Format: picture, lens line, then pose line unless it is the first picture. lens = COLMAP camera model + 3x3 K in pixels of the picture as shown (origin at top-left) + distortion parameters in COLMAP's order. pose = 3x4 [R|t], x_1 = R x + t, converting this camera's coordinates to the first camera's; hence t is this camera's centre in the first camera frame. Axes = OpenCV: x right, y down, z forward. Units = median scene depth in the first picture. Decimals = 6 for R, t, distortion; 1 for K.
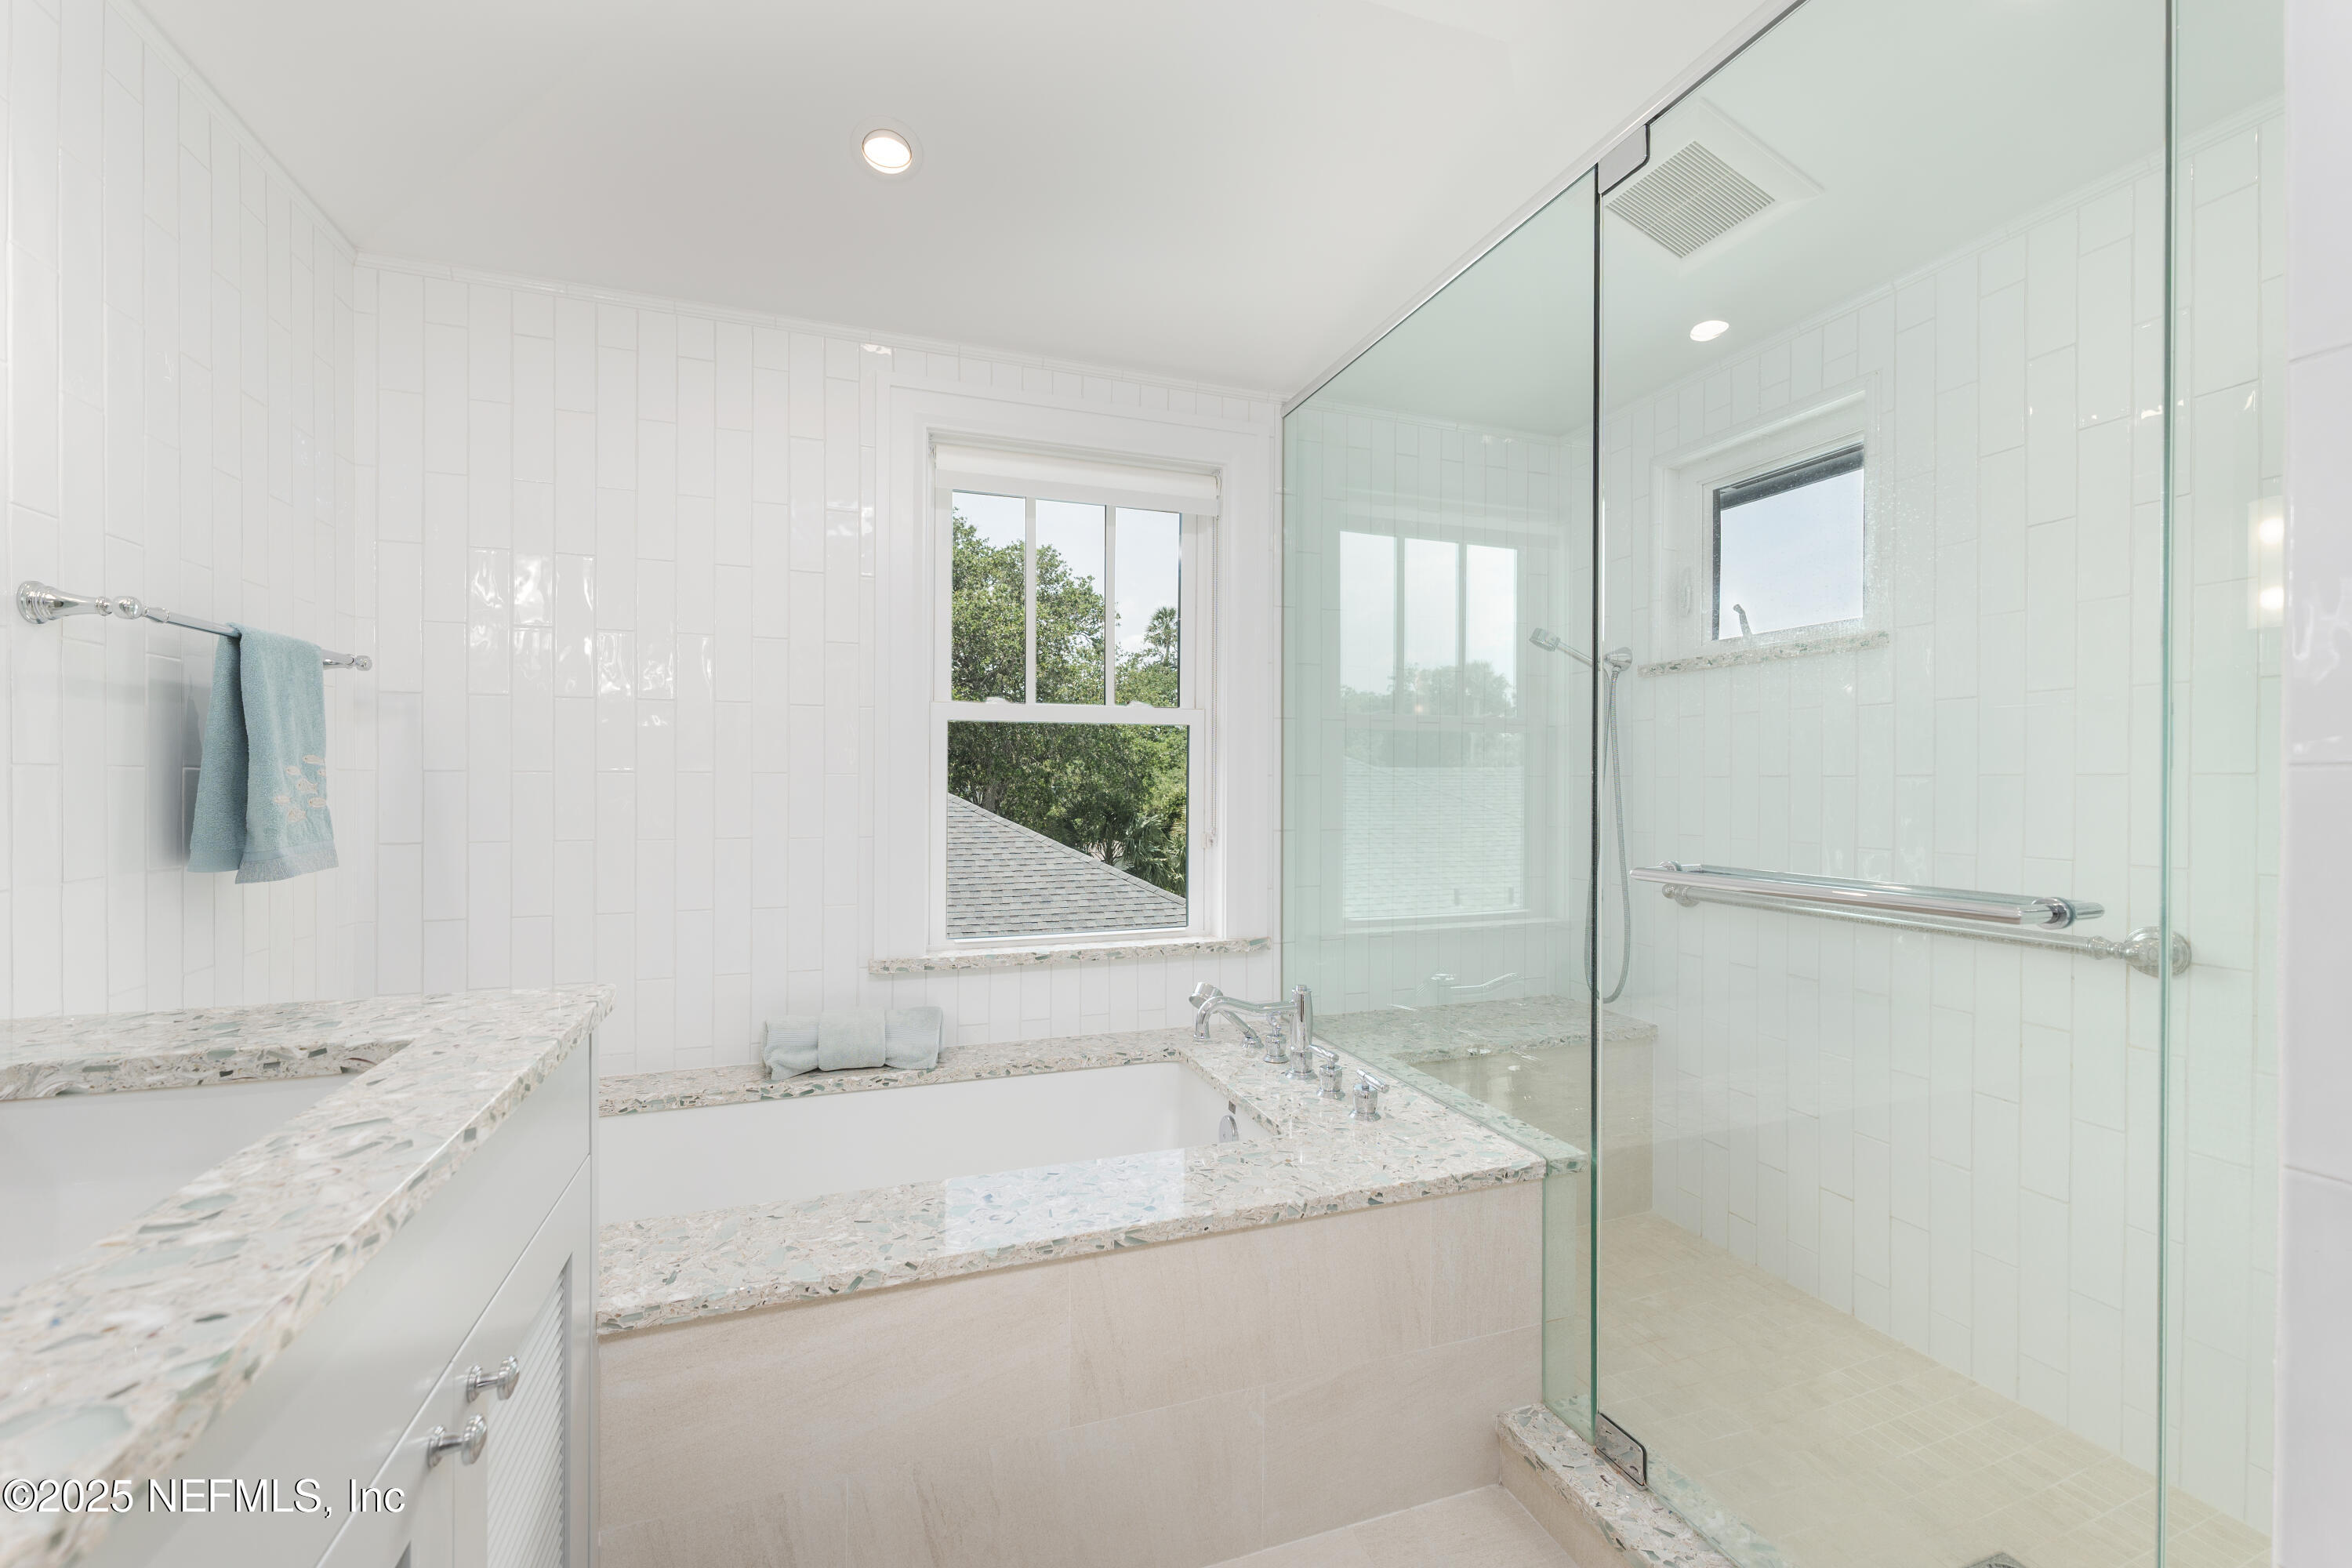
lens RADIAL K [[953.3, 0, 1171.6], [0, 953.3, 784.2], [0, 0, 1]] dist [0.000773, 0.000637]
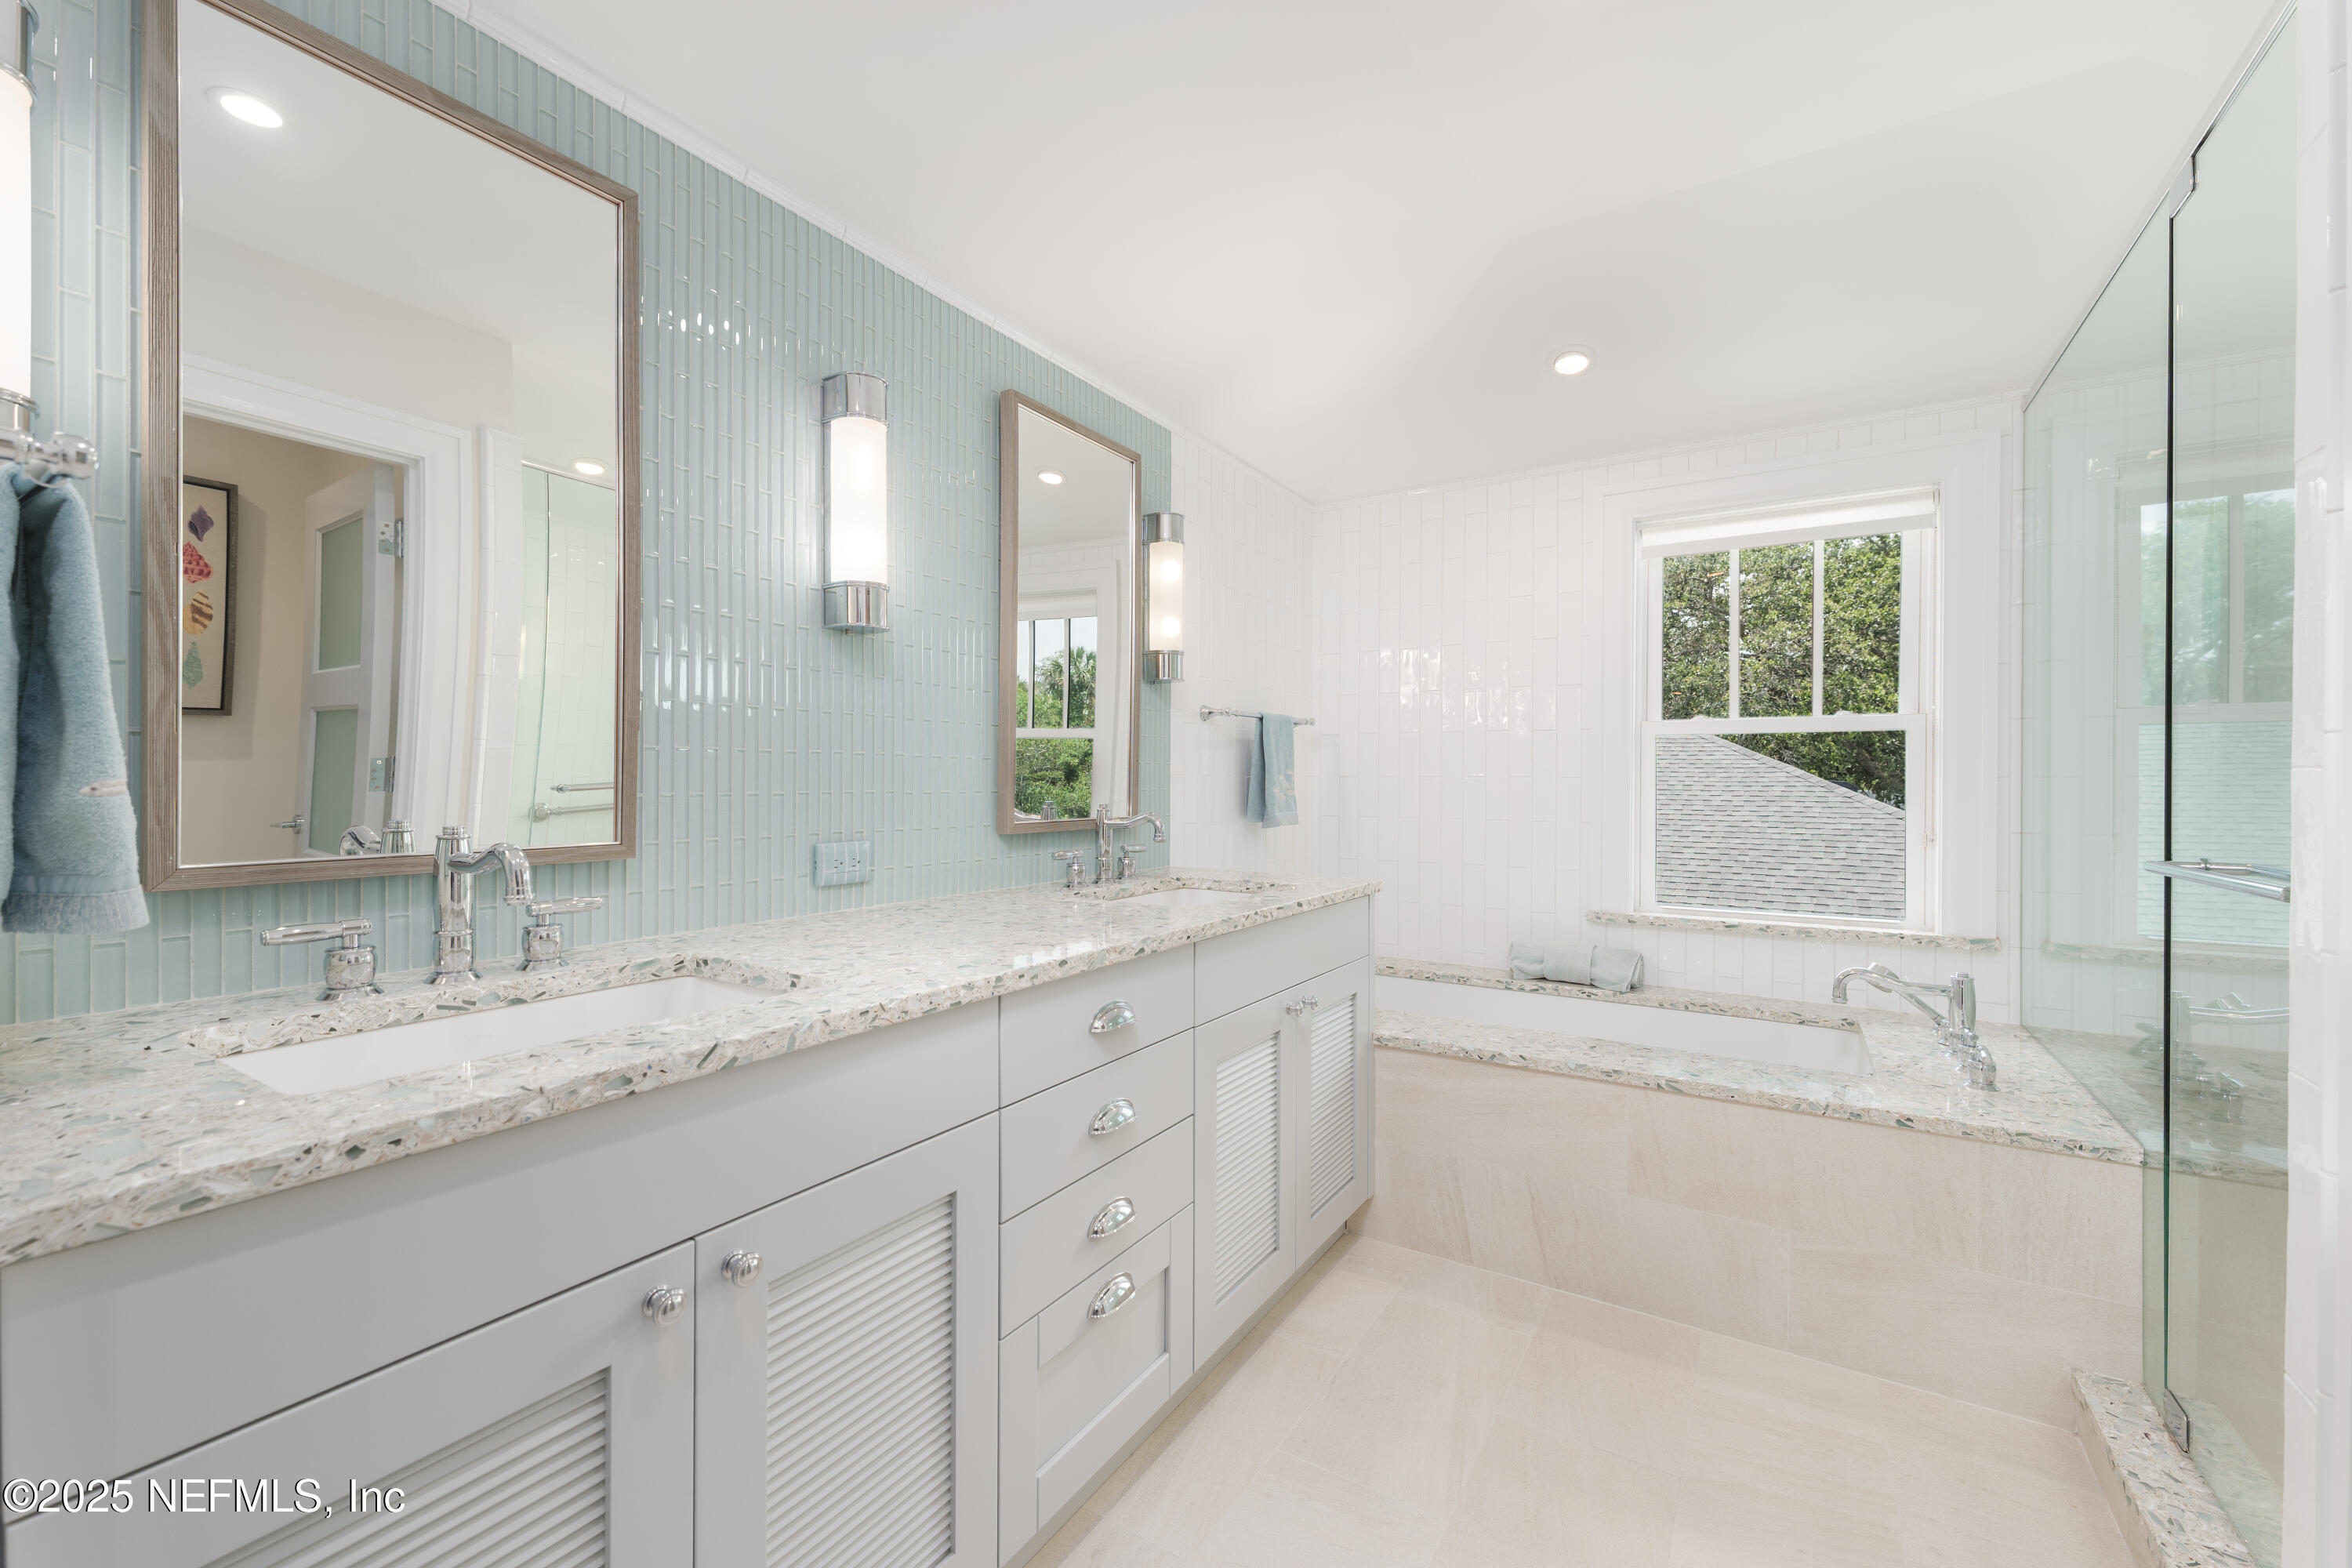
lens RADIAL K [[953.3, 0, 1171.6], [0, 953.3, 784.2], [0, 0, 1]] dist [0.000773, 0.000637]
pose [[0.615364, 0.000891, -0.788243, 0.497087], [-0.004612, 0.999986, -0.002470, 0.006839], [0.788230, 0.005155, 0.615359, -0.413320]]
